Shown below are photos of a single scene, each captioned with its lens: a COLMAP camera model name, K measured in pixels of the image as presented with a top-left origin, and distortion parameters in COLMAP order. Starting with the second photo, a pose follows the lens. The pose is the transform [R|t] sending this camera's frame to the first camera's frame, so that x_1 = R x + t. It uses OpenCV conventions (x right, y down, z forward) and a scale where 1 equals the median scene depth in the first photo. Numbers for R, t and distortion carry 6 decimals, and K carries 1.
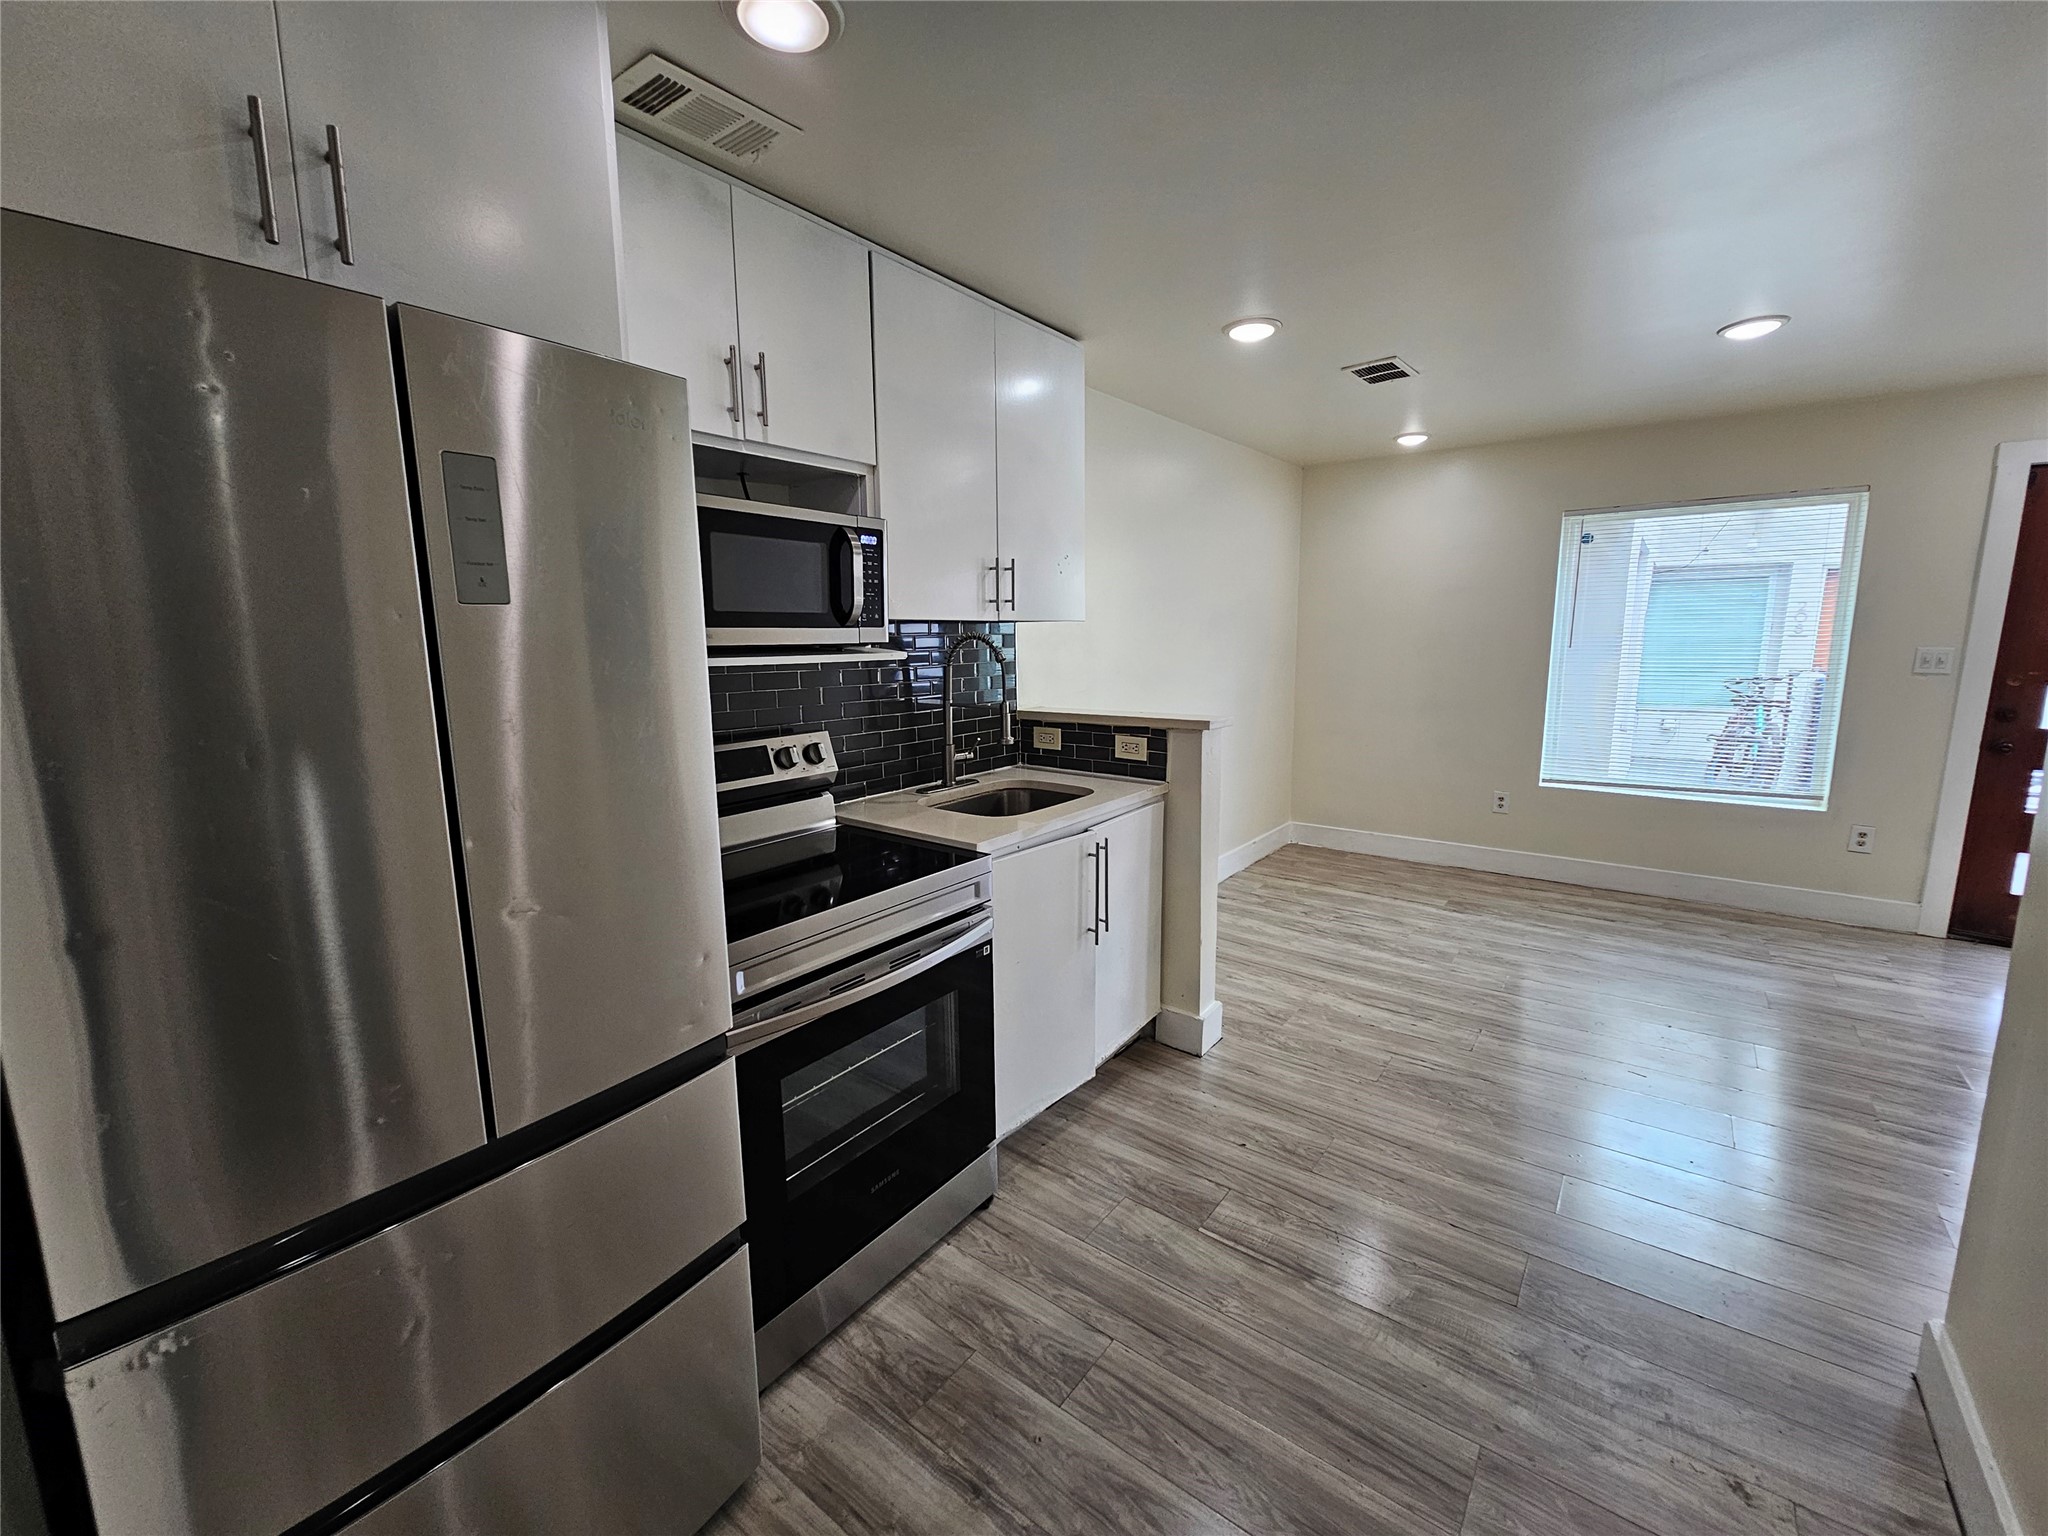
lens RADIAL K [[837.2, 0, 1035.5], [0, 837.2, 759.7], [0, 0, 1]] dist [0.000662, 0.000365]
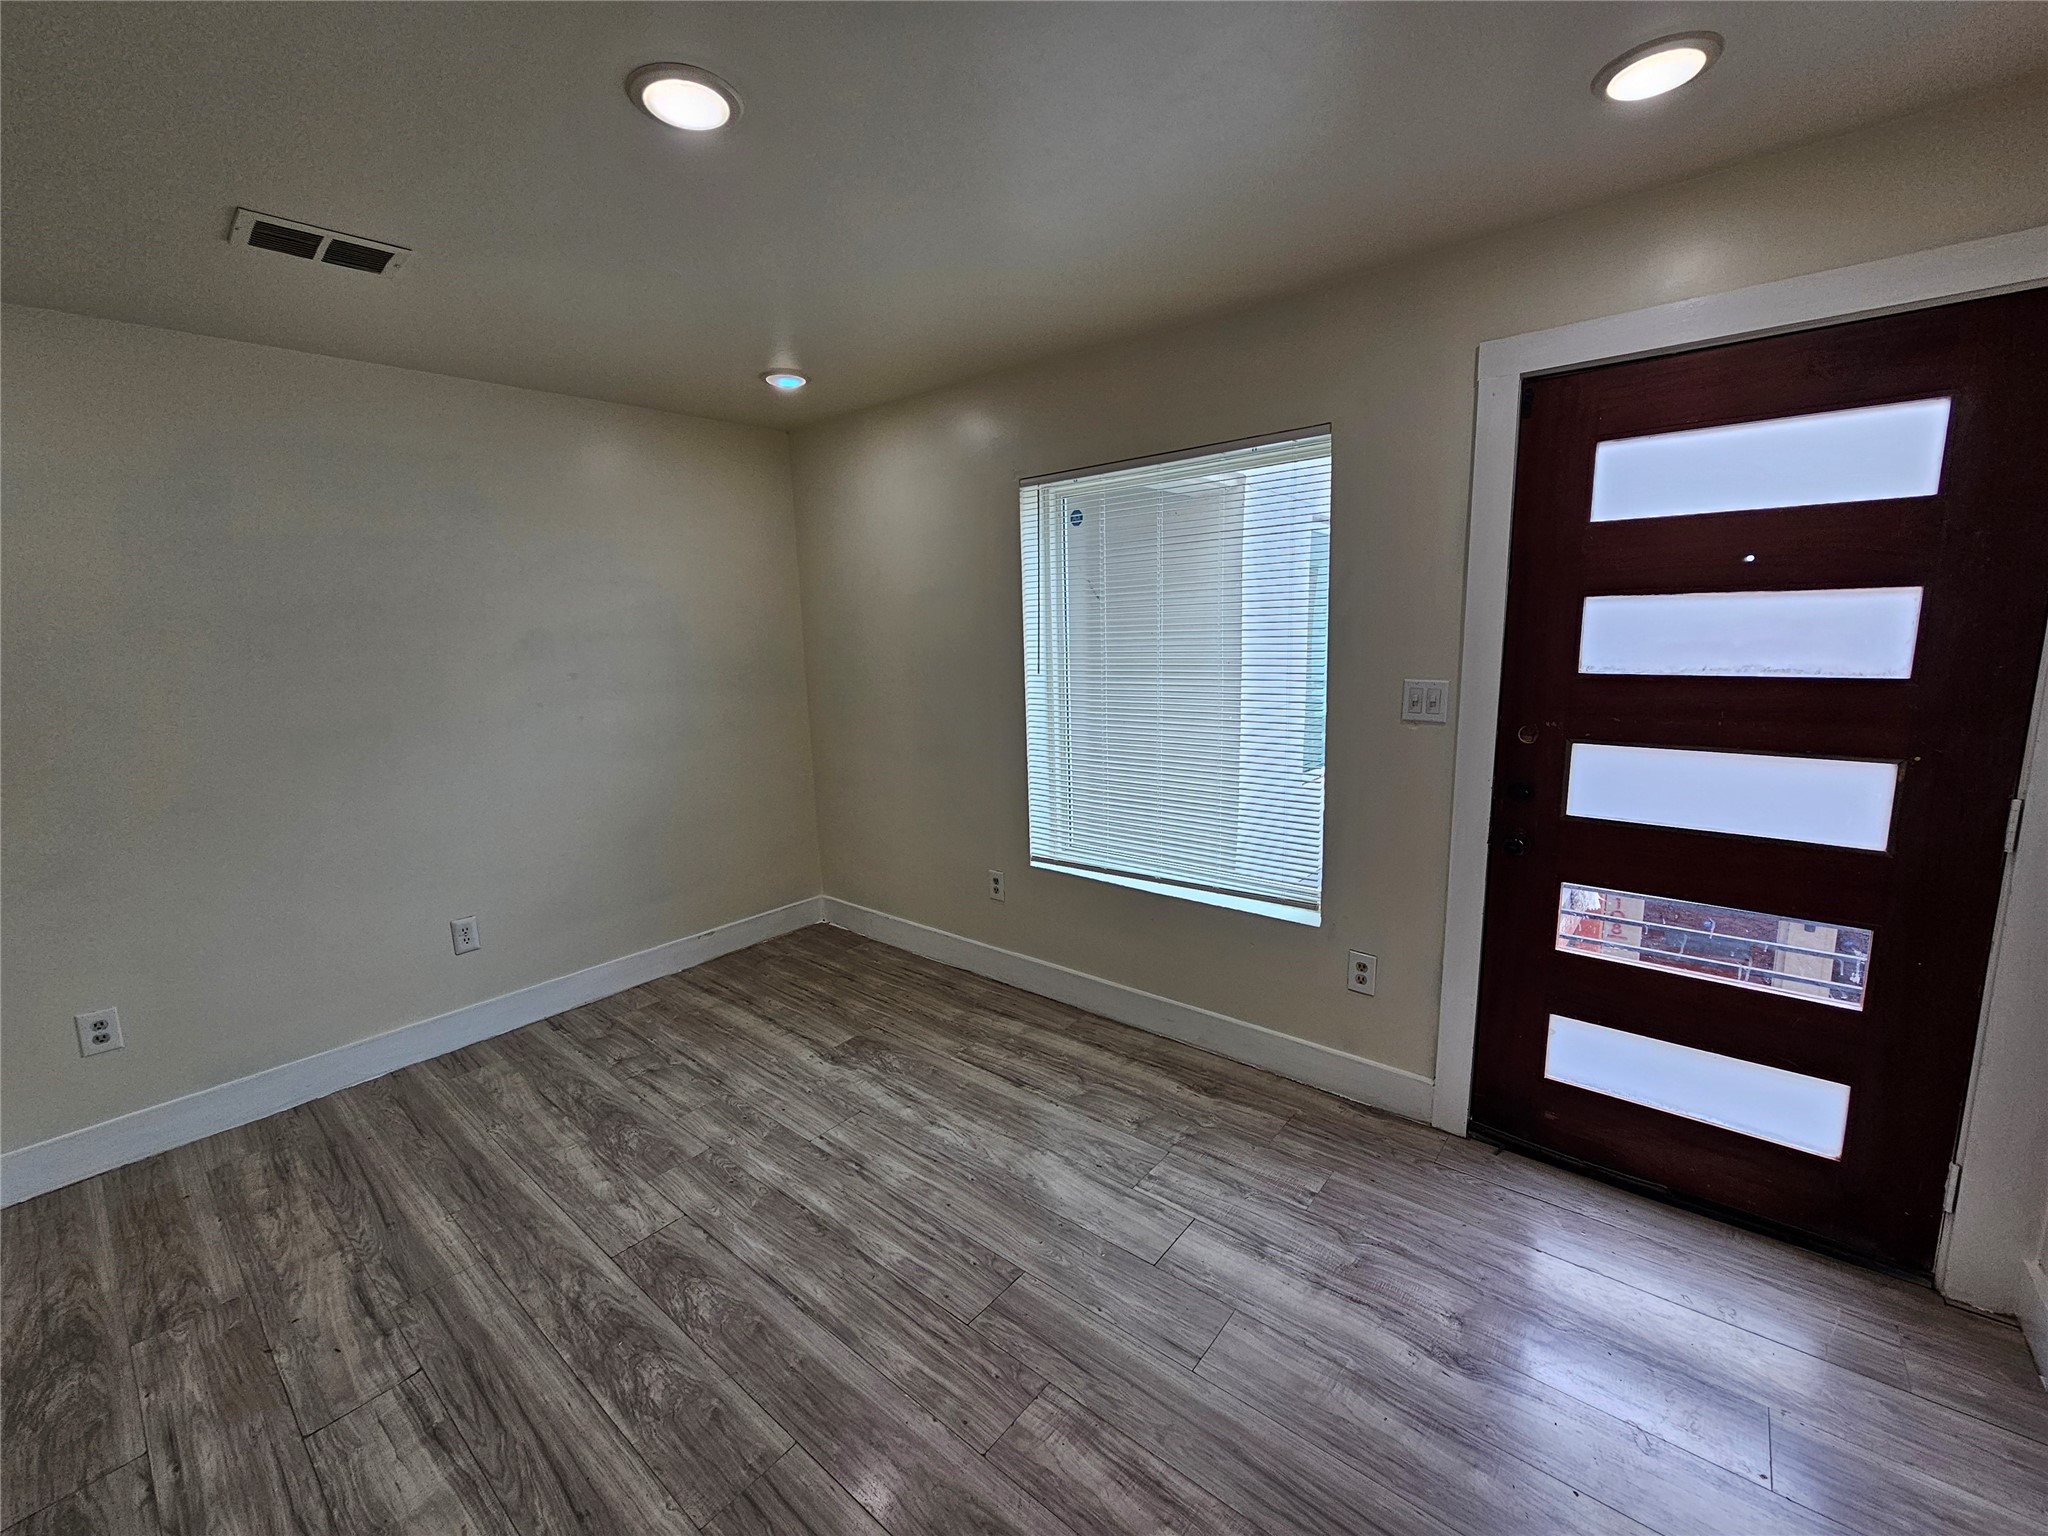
lens RADIAL K [[837.2, 0, 1035.5], [0, 837.2, 759.7], [0, 0, 1]] dist [0.000662, 0.000365]
pose [[0.999153, -0.008134, -0.040332, 0.747984], [0.008475, 0.999930, 0.008278, -0.076247], [0.040262, -0.008613, 0.999152, 0.338848]]
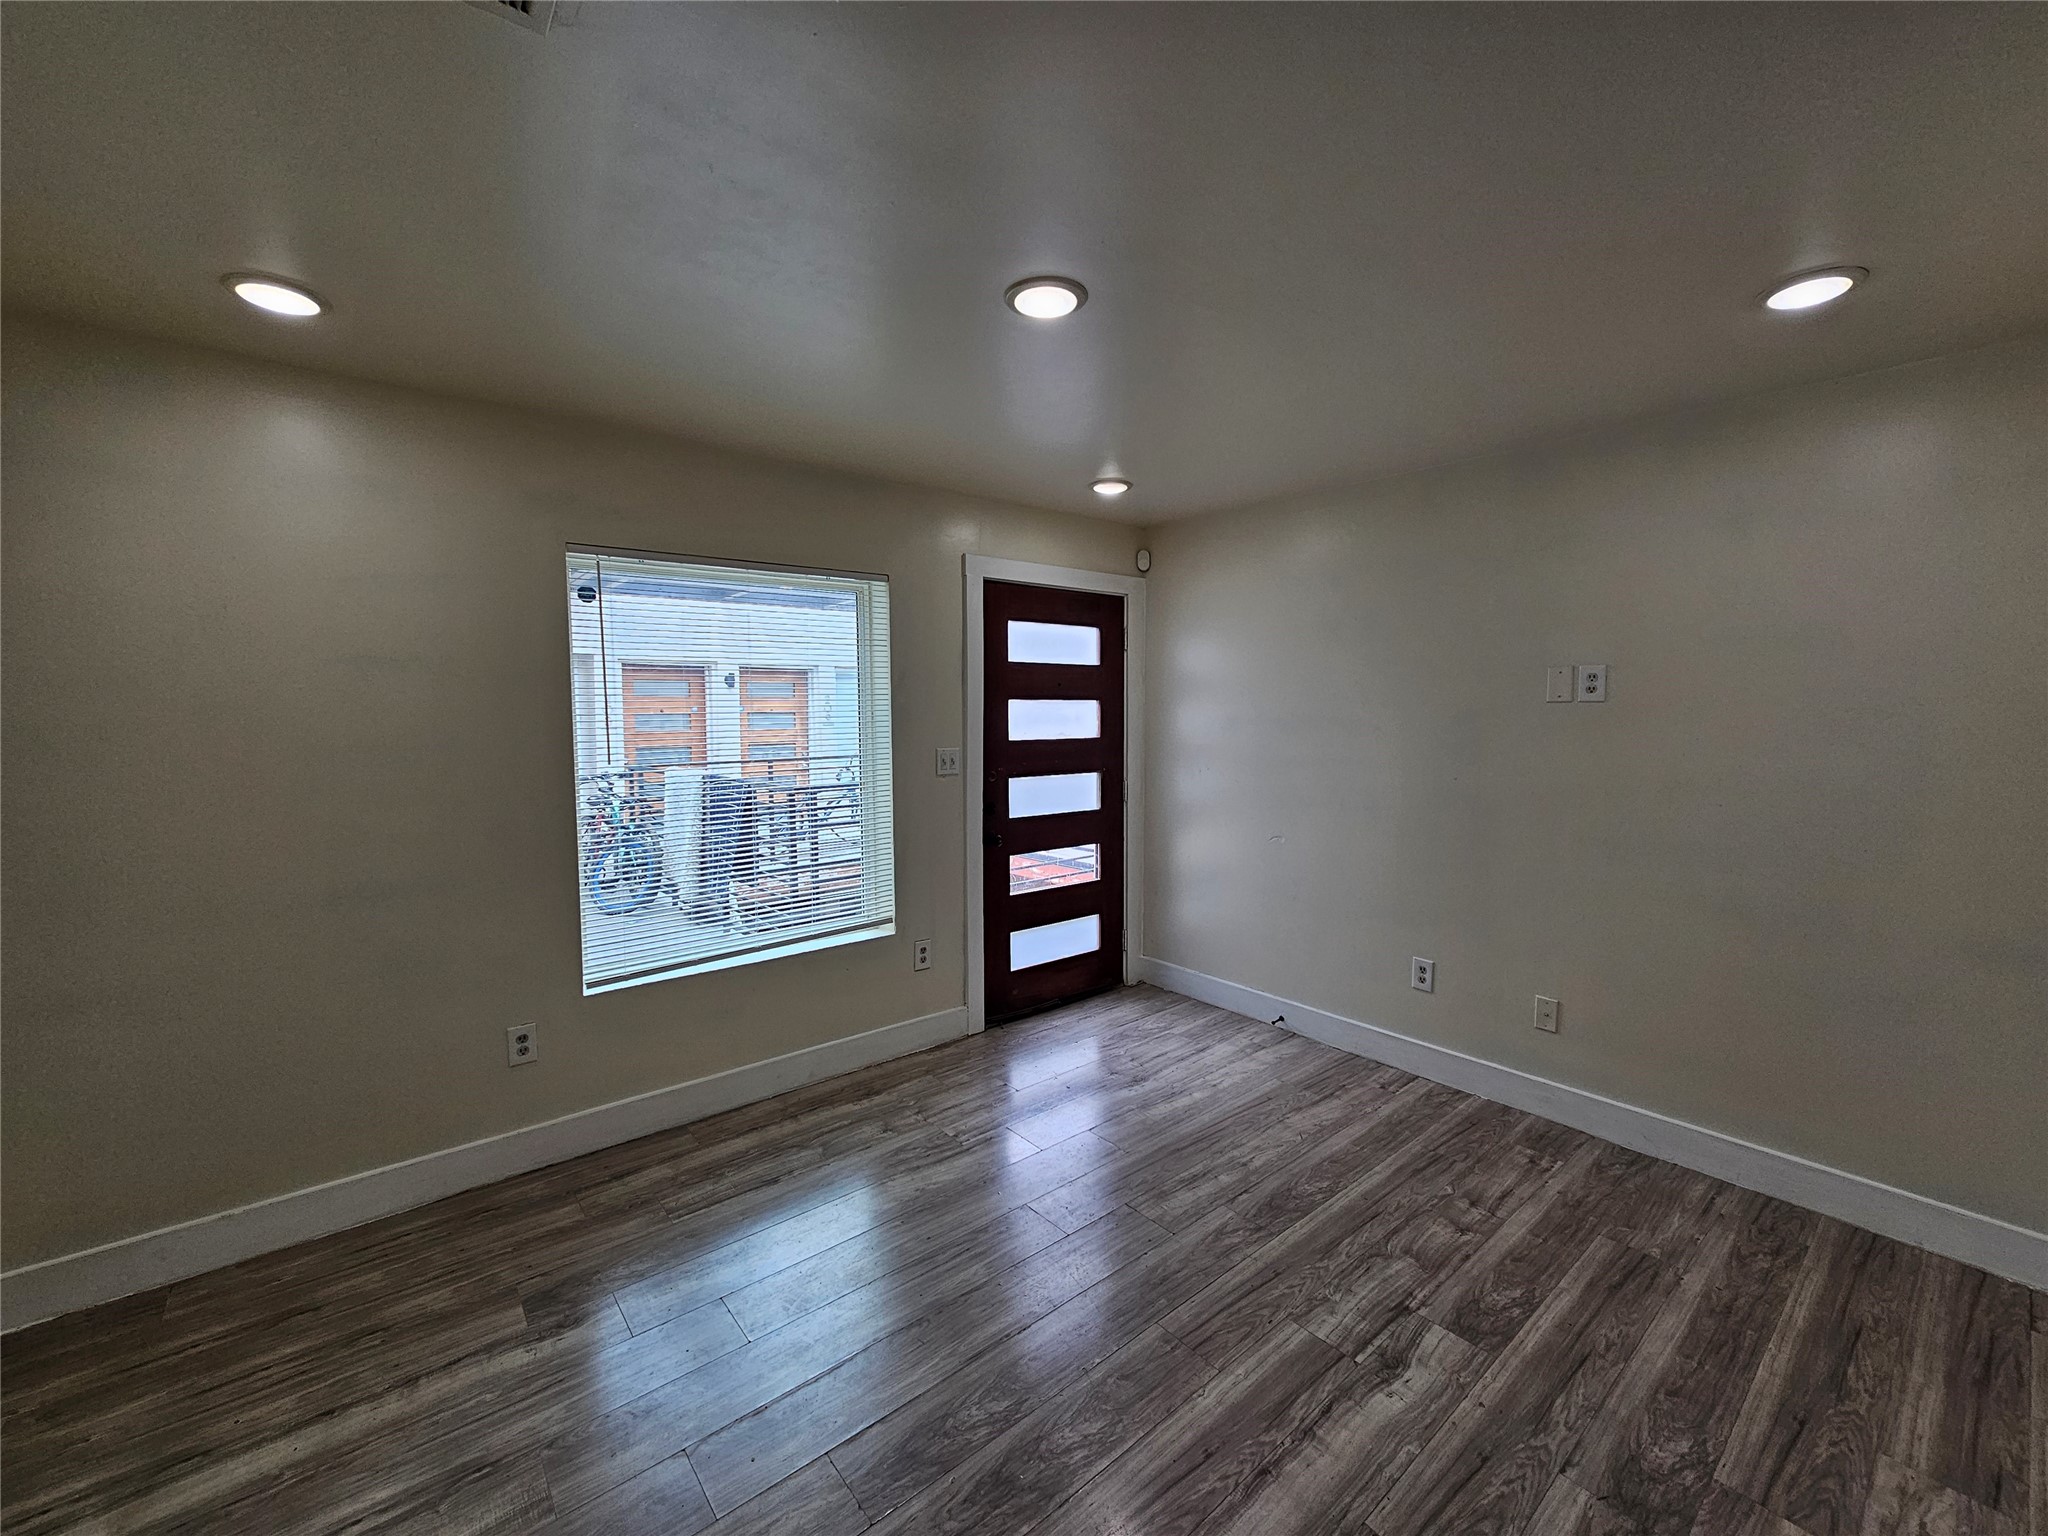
lens RADIAL K [[839.7, 0, 1031.2], [0, 839.7, 762.8], [0, 0, 1]] dist [-0.001134, 0.000451]
pose [[0.227140, -0.054357, 0.972344, 0.123459], [0.151490, 0.988259, 0.019858, -0.112505], [-0.962007, 0.142790, 0.232707, 0.628498]]
